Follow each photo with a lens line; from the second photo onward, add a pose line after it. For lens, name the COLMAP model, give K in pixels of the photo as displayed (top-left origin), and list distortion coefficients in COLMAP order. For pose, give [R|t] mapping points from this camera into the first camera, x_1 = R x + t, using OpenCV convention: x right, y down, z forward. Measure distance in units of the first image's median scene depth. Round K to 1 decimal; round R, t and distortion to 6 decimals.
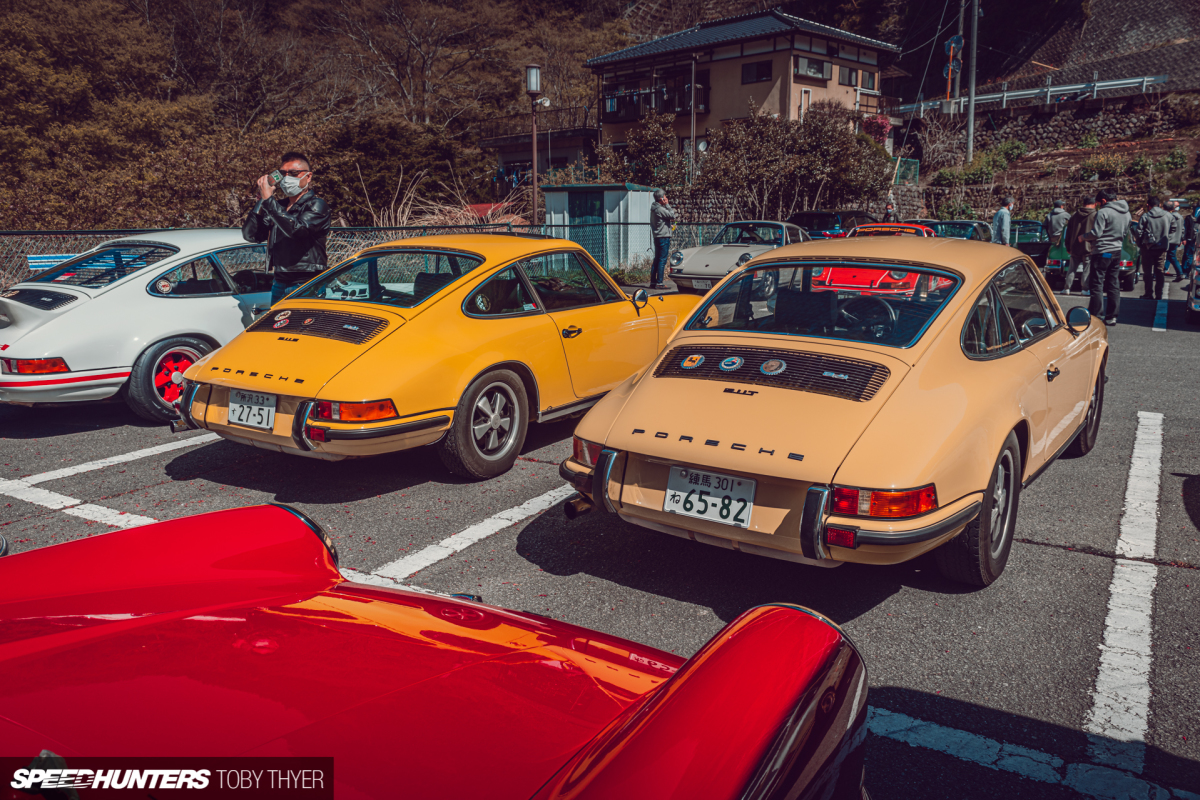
lens RADIAL K [[991.9, 0, 600.0], [0, 991.9, 400.0], [0, 0, 1]] dist [0.039728, -0.008397]
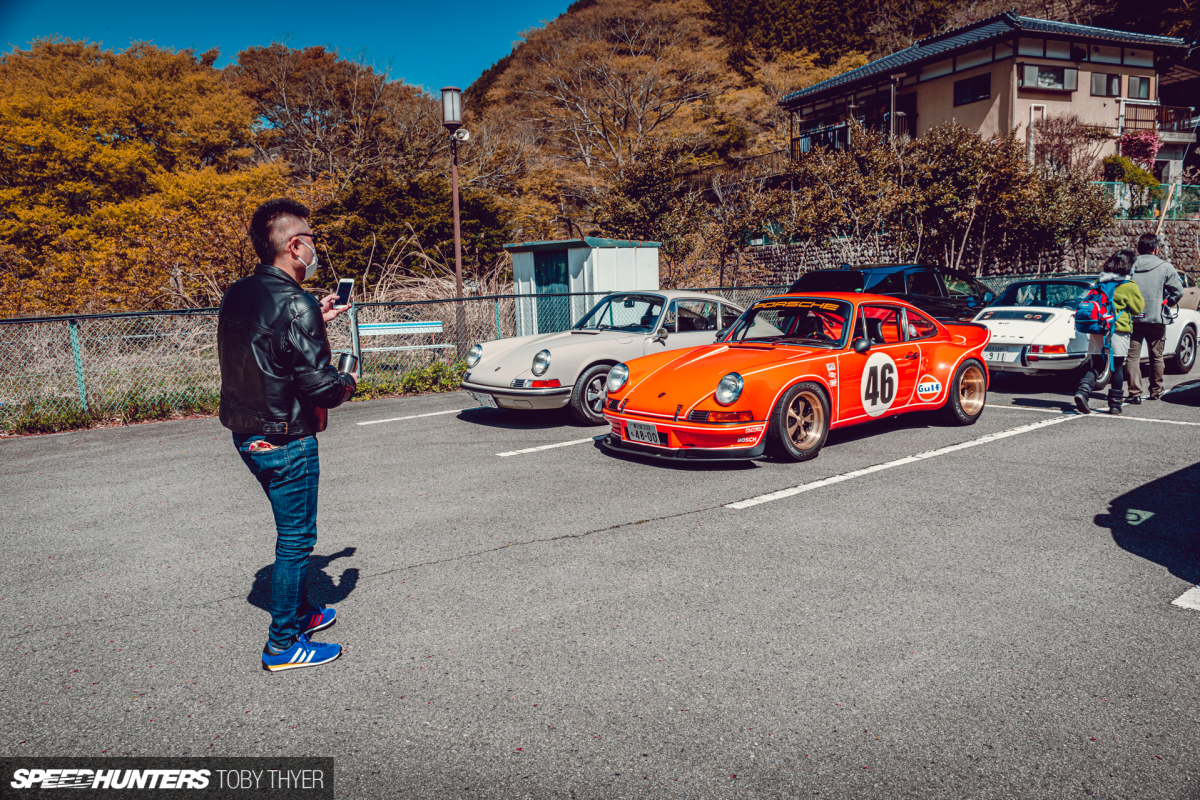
lens RADIAL K [[991.9, 0, 600.0], [0, 991.9, 400.0], [0, 0, 1]] dist [0.039728, -0.008397]
pose [[0.948431, 0.009385, -0.316845, 0.129539], [-0.026956, 0.998329, -0.051119, -0.030808], [0.315836, 0.057023, 0.947099, 0.157557]]
